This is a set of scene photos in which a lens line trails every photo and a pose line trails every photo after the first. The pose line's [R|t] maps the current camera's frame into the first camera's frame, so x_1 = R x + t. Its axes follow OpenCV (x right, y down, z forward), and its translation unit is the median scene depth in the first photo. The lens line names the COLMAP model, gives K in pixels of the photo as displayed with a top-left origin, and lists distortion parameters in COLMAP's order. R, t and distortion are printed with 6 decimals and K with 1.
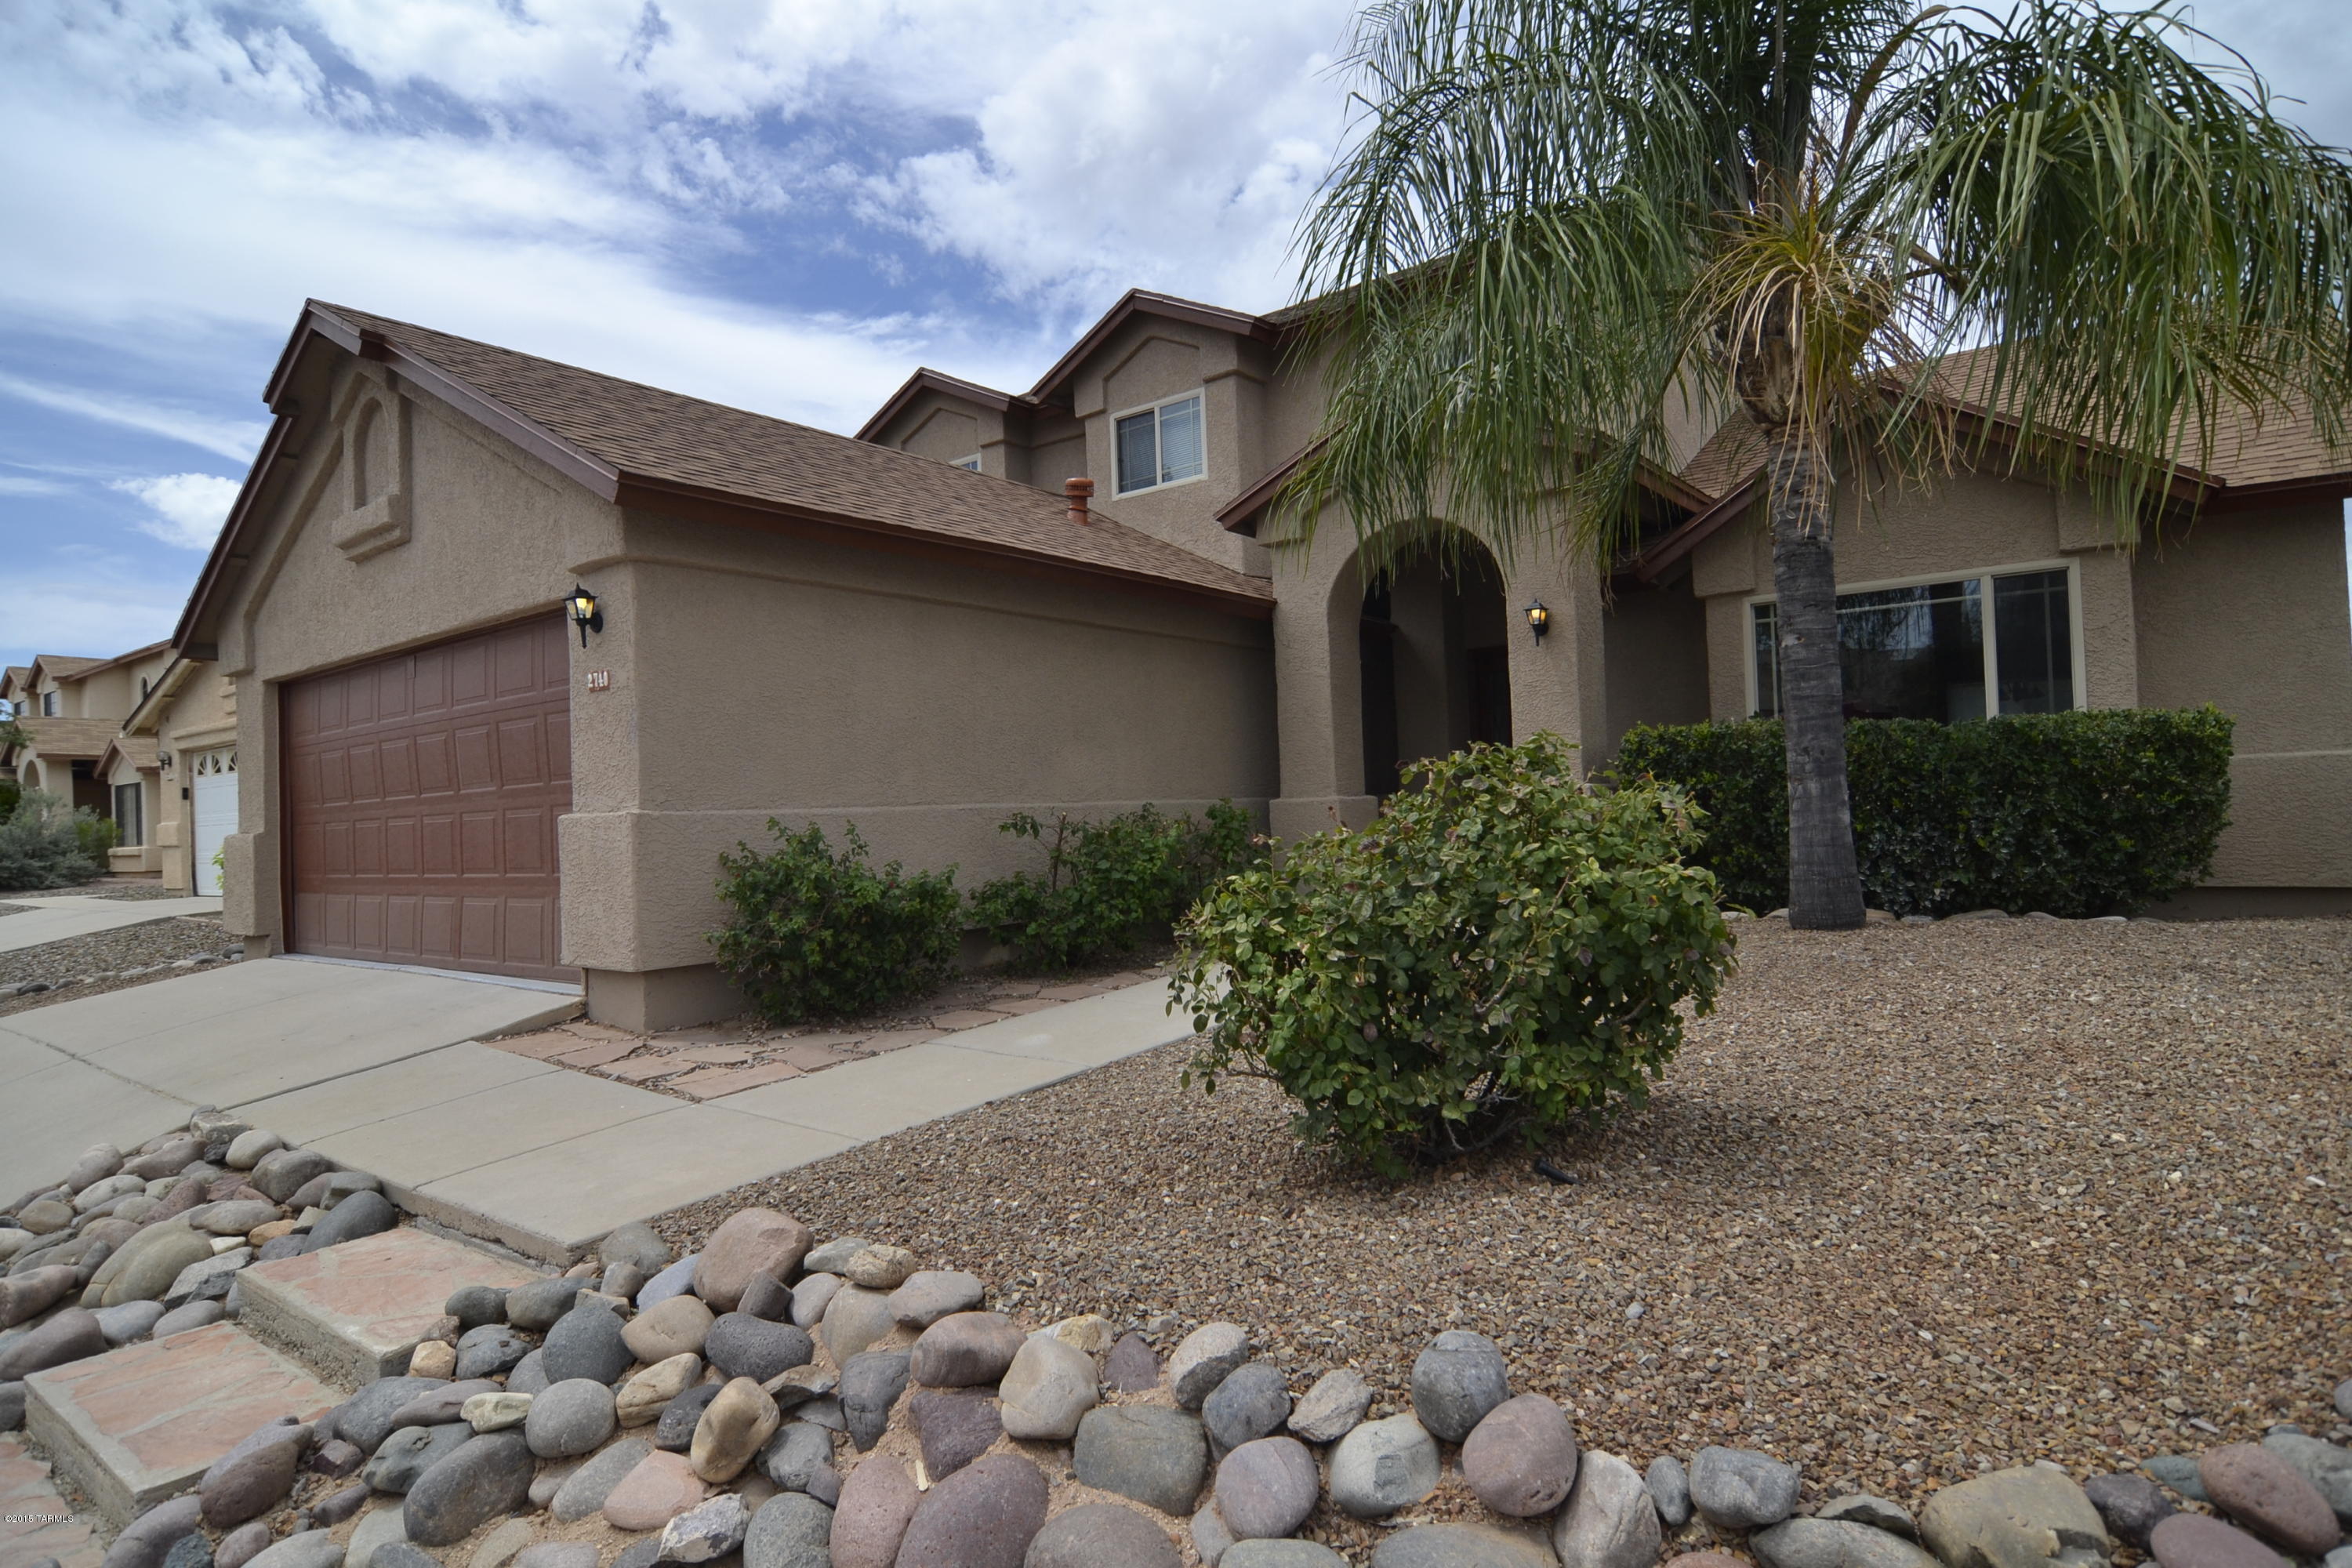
lens RADIAL K [[1275.4, 0, 1166.3], [0, 1275.4, 780.6], [0, 0, 1]] dist [-0.010974, -0.007742]
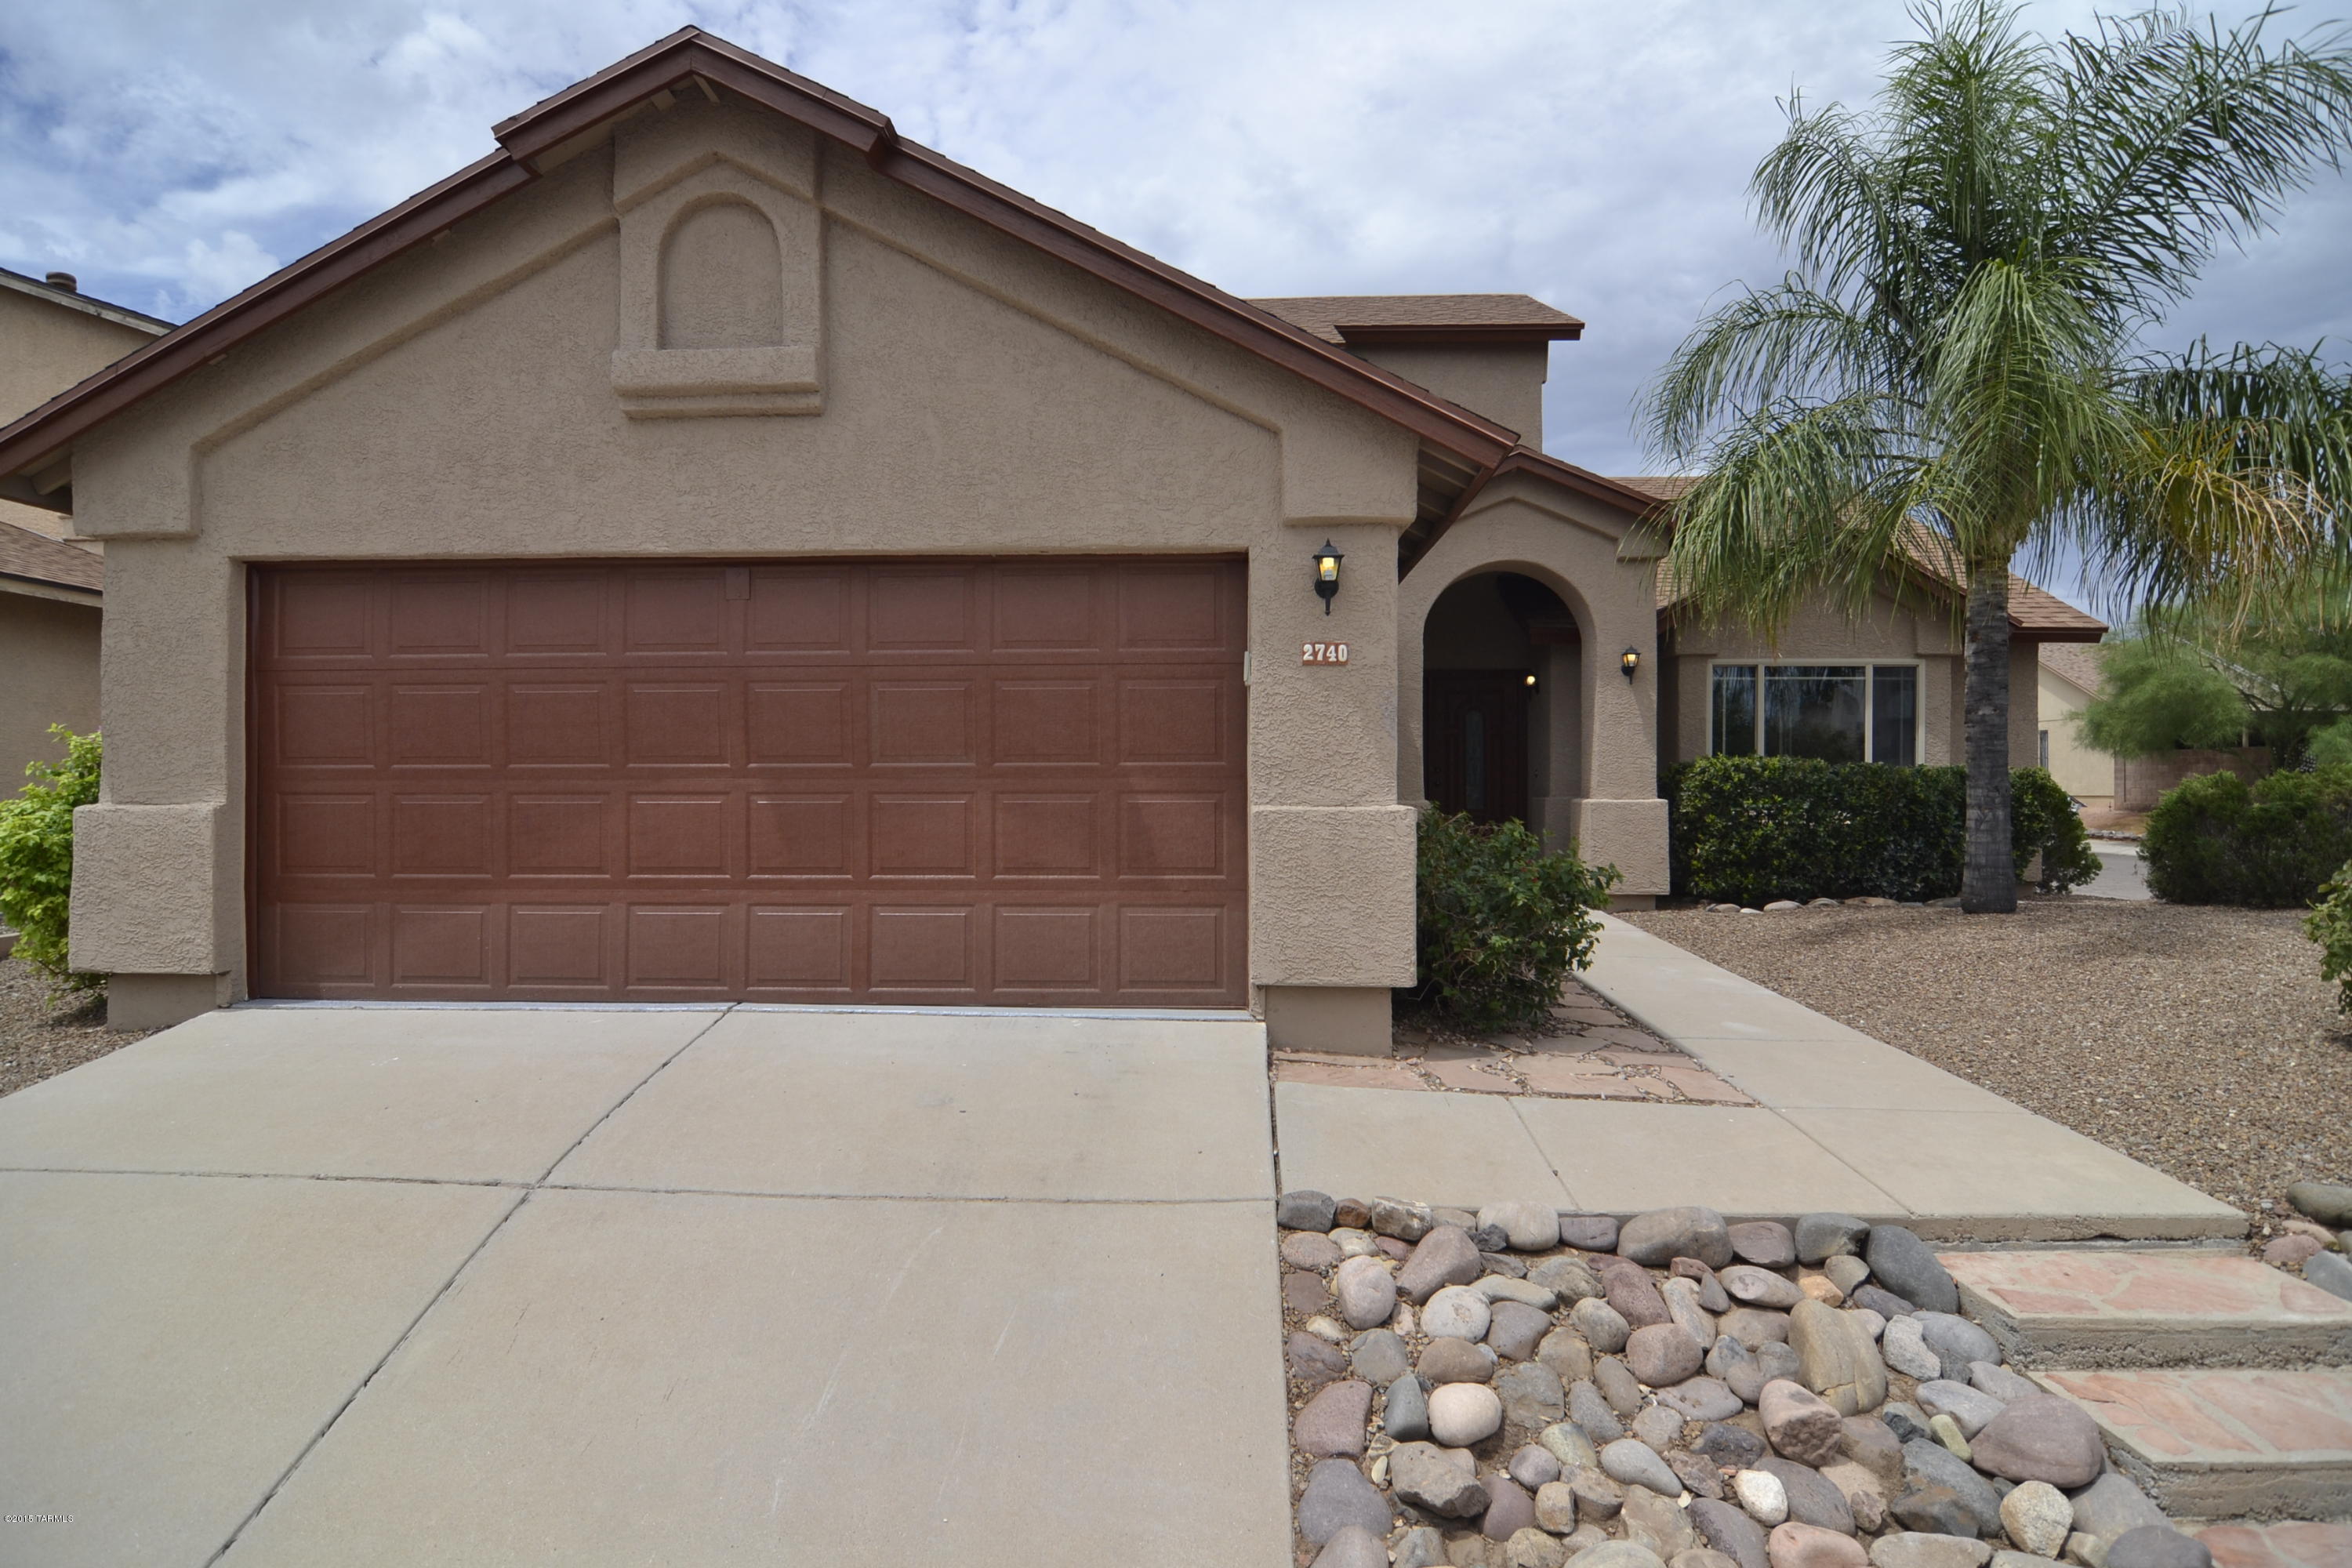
lens RADIAL K [[1275.4, 0, 1168.1], [0, 1275.4, 786.1], [0, 0, 1]] dist [-0.010974, -0.007742]
pose [[0.815327, 0.038184, 0.577741, -0.855395], [-0.046391, 0.998923, -0.000552, 0.013870], [-0.577140, -0.026352, 0.816220, 0.292040]]
